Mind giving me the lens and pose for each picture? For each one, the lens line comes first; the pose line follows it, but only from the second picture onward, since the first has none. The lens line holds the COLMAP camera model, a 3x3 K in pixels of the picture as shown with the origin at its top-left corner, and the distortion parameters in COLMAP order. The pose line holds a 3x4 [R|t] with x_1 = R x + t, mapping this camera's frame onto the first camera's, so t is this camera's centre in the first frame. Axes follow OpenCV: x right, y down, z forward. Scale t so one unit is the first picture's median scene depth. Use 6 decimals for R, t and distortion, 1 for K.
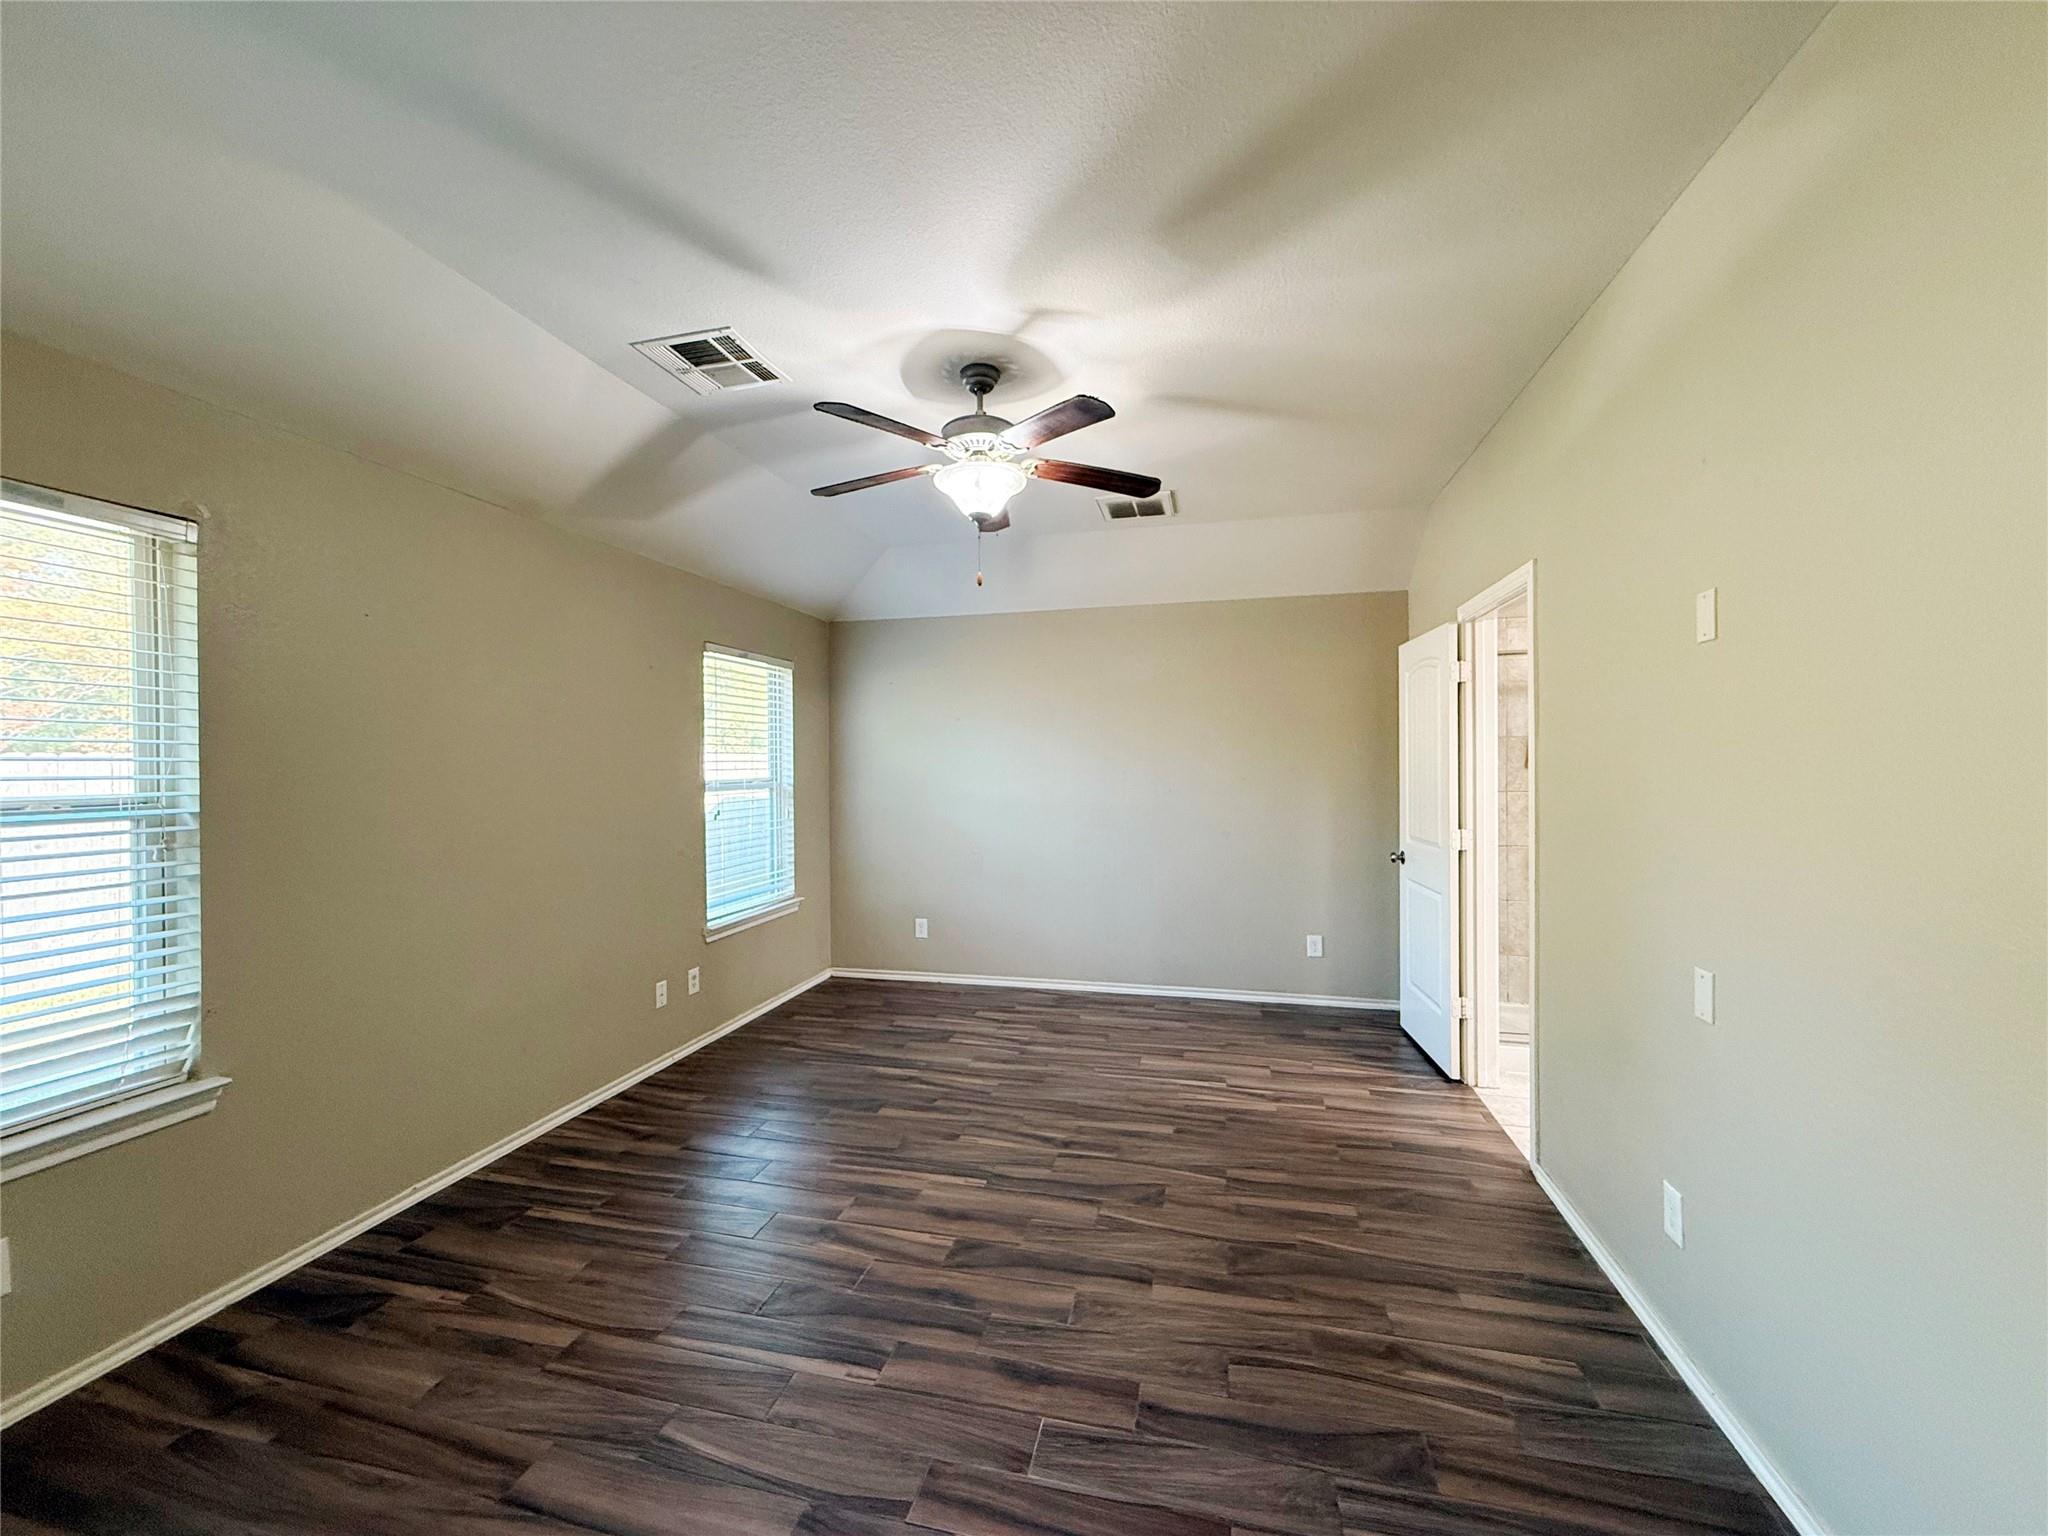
lens RADIAL K [[816.6, 0, 1015.4], [0, 816.6, 782.6], [0, 0, 1]] dist [0.000956, -0.000416]
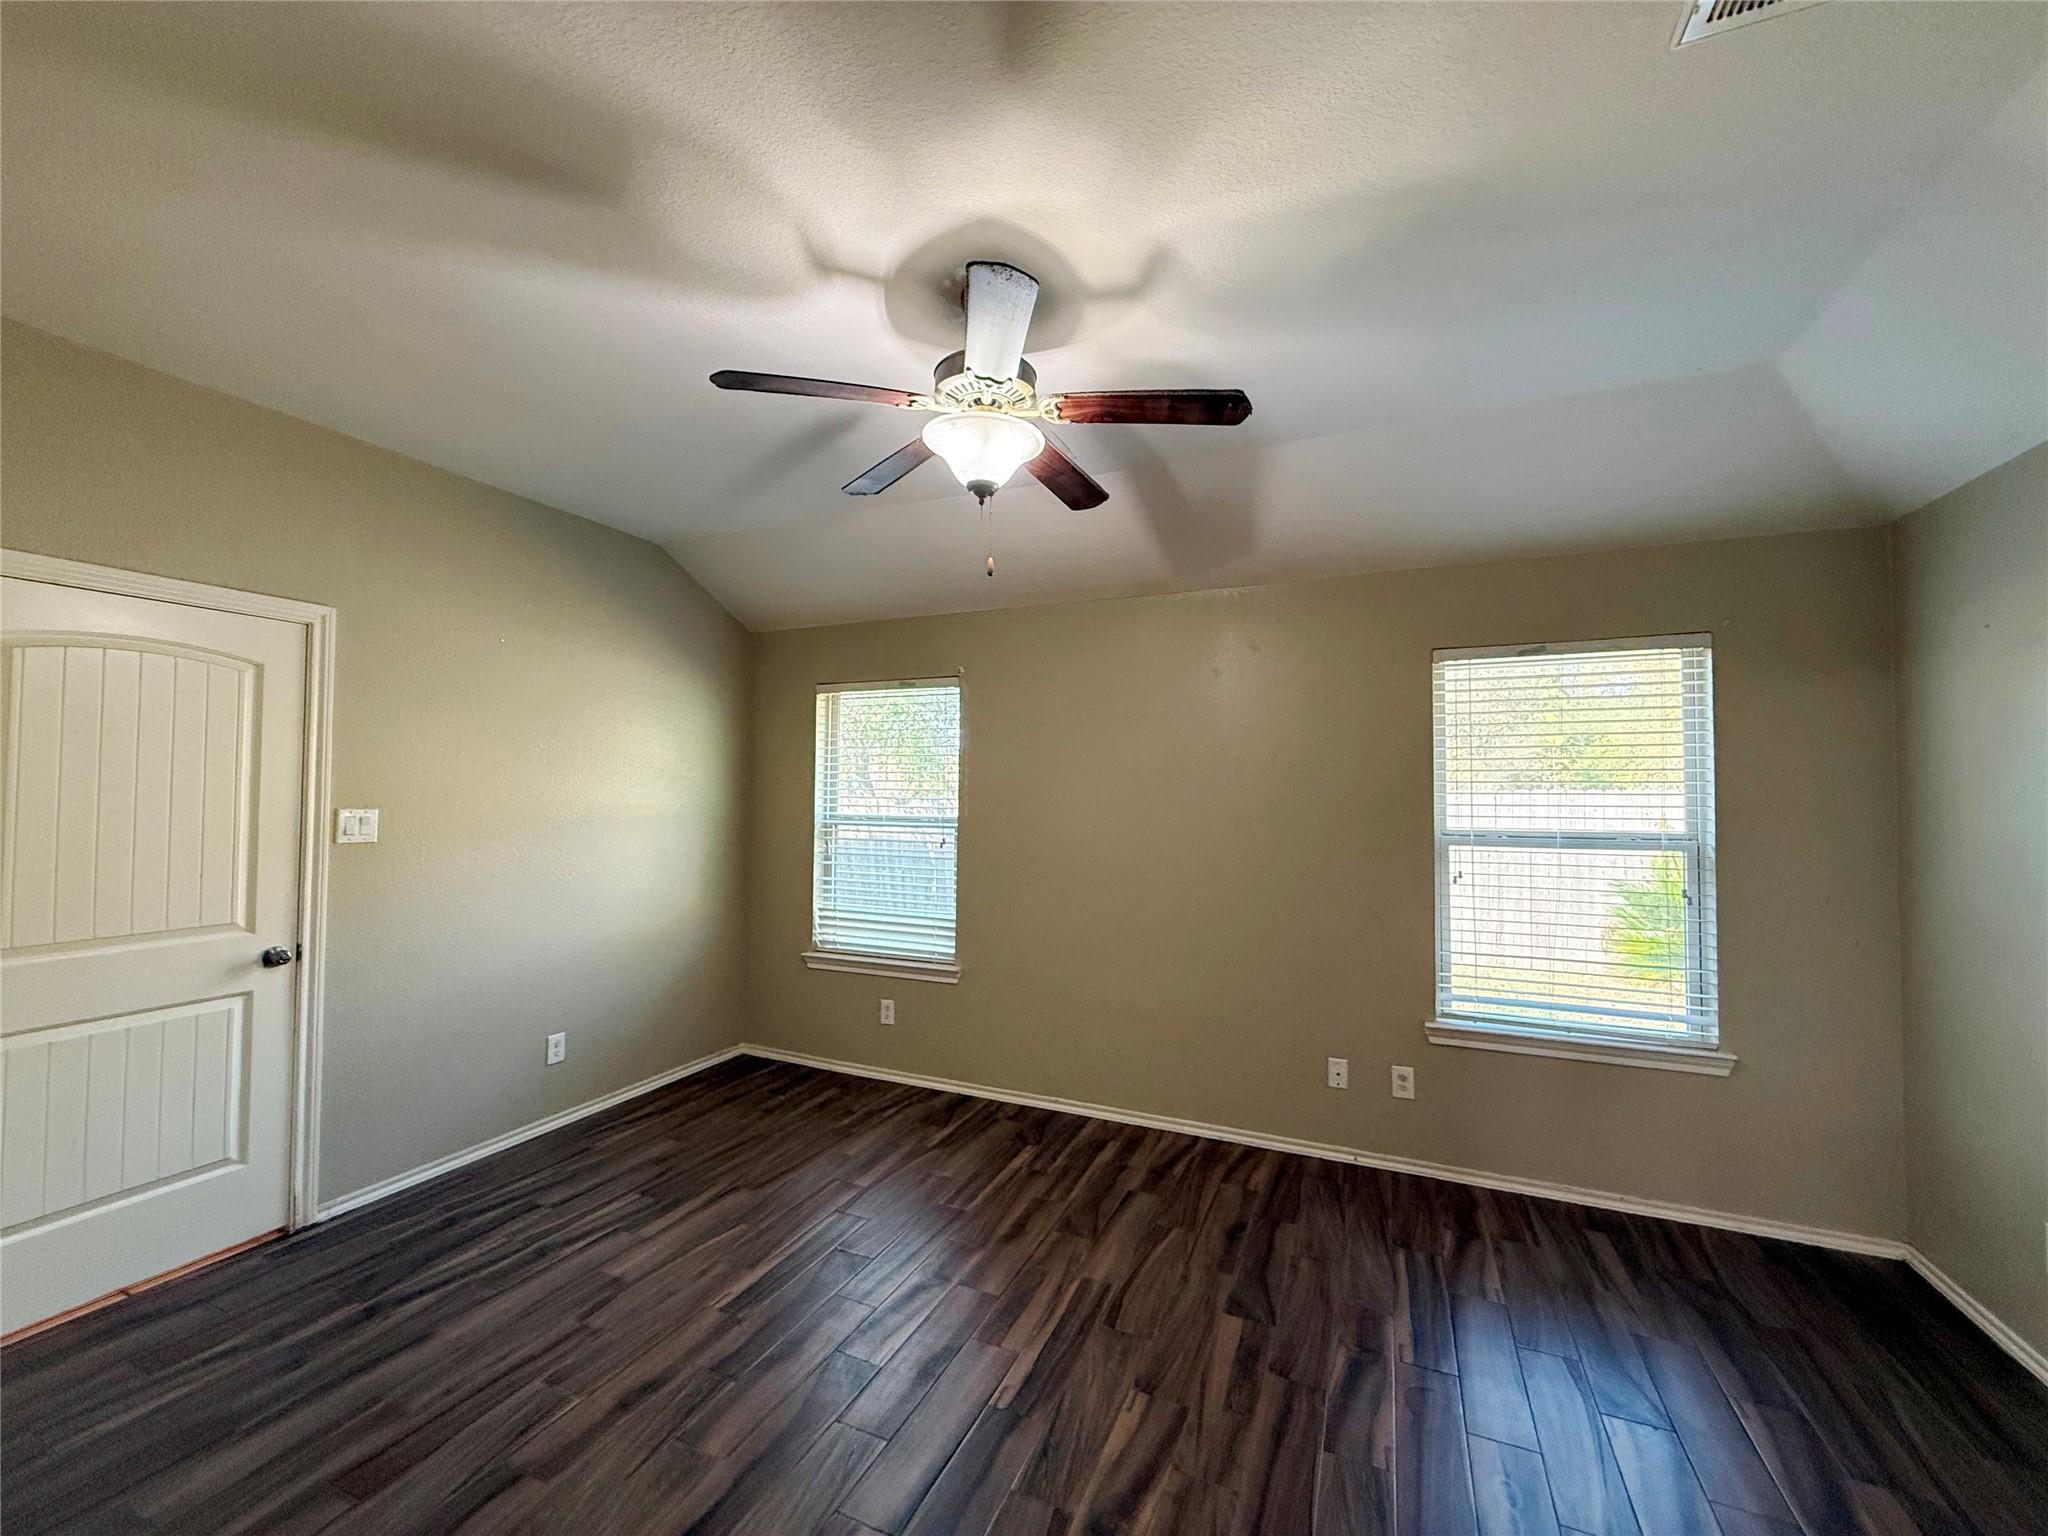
lens RADIAL K [[816.6, 0, 1021.7], [0, 816.6, 777.6], [0, 0, 1]] dist [0.000956, -0.000416]
pose [[-0.171650, -0.014680, -0.985049, 0.601909], [-0.030137, 0.999499, -0.009644, -0.043898], [0.984697, 0.028031, -0.172006, 1.019105]]
